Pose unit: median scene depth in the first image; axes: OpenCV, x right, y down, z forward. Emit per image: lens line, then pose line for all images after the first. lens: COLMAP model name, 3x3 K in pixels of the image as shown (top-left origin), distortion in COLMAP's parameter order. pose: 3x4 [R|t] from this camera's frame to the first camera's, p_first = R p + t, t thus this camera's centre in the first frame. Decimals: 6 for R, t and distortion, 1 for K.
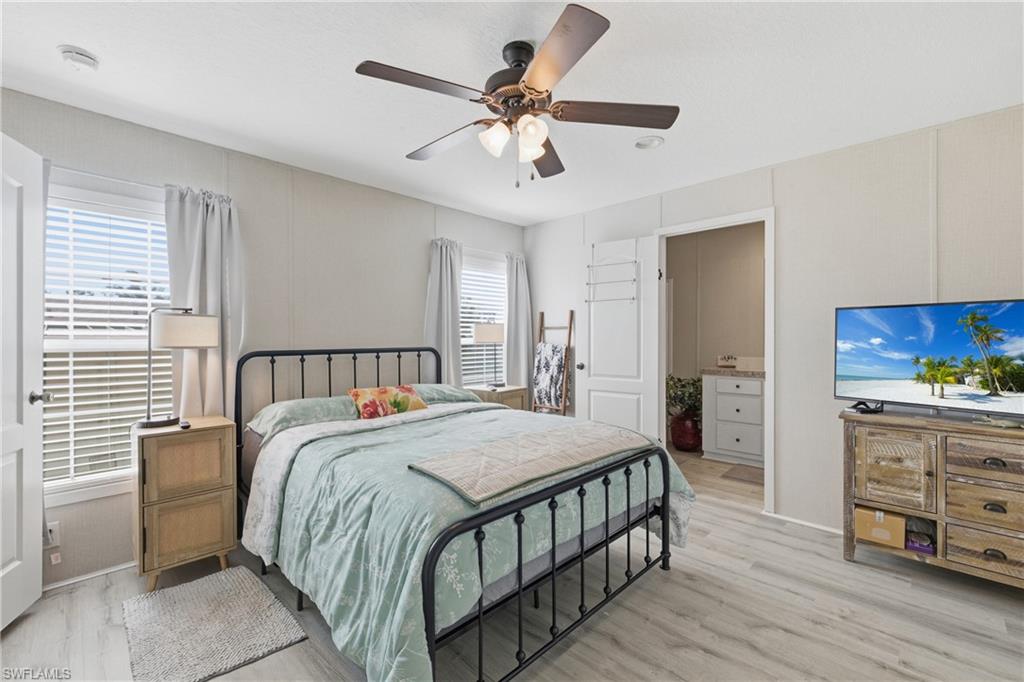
lens RADIAL K [[437.9, 0, 513.0], [0, 437.9, 335.9], [0, 0, 1]] dist [-0.001201, -0.000483]
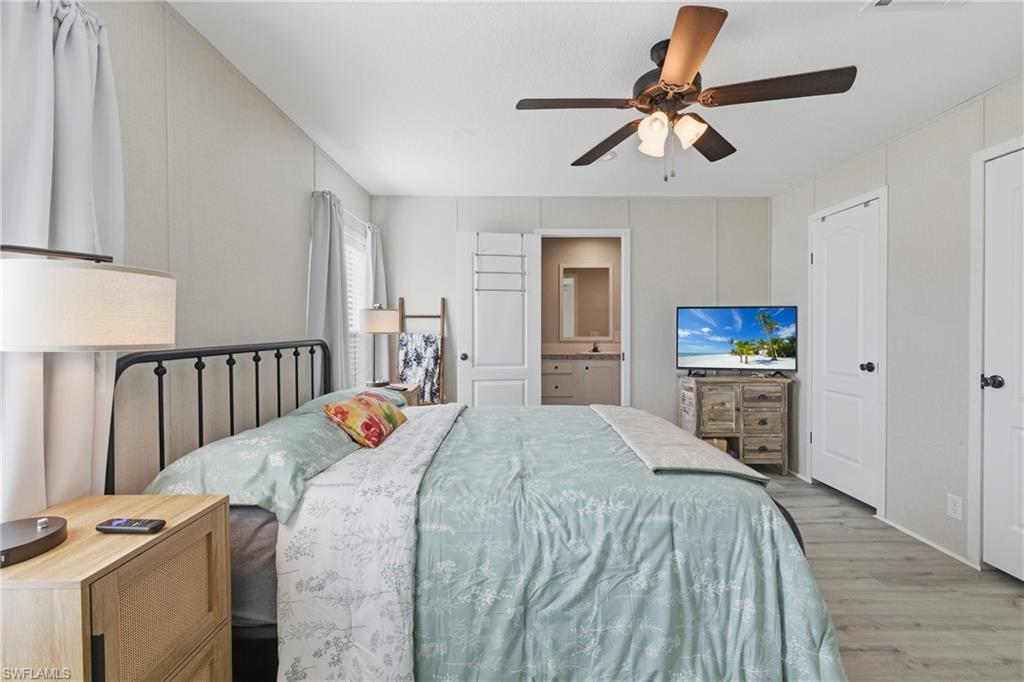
lens RADIAL K [[437.9, 0, 513.0], [0, 437.9, 335.9], [0, 0, 1]] dist [-0.001201, -0.000483]
pose [[0.701355, -0.013439, 0.712685, -0.774965], [-0.004526, 0.999718, 0.023305, 0.000083], [-0.712798, -0.019570, 0.701097, 0.417916]]
